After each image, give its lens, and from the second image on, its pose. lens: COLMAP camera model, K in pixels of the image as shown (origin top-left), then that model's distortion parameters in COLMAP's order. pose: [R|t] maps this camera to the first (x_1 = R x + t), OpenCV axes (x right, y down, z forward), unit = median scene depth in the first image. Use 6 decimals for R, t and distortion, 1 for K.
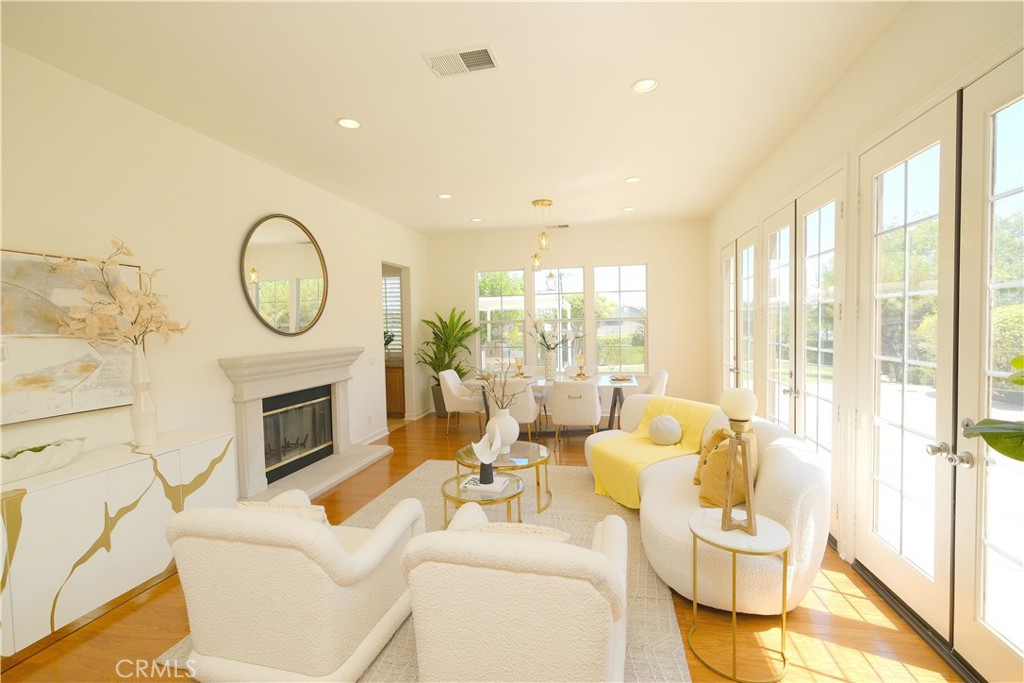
lens RADIAL K [[443.7, 0, 513.5], [0, 443.7, 343.3], [0, 0, 1]] dist [-0.007313, 0.000556]
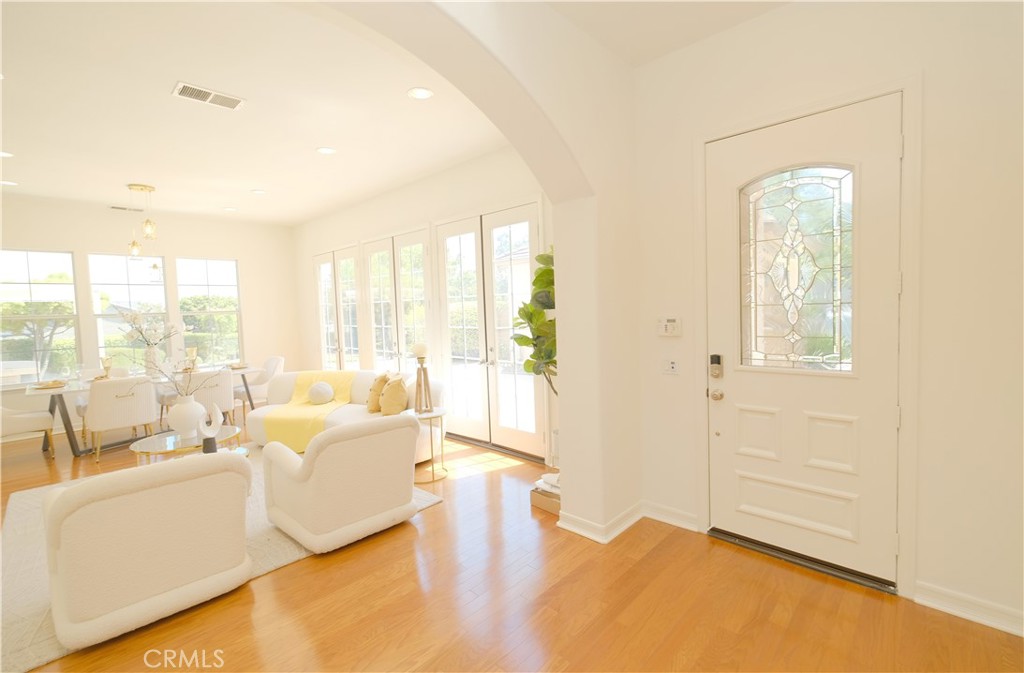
lens RADIAL K [[443.7, 0, 512.3], [0, 443.7, 332.9], [0, 0, 1]] dist [-0.007313, 0.000556]
pose [[0.522962, -0.045545, 0.851138, -0.467707], [0.057558, 0.998179, 0.018049, 0.022672], [-0.850410, 0.039551, 0.524631, -0.193442]]
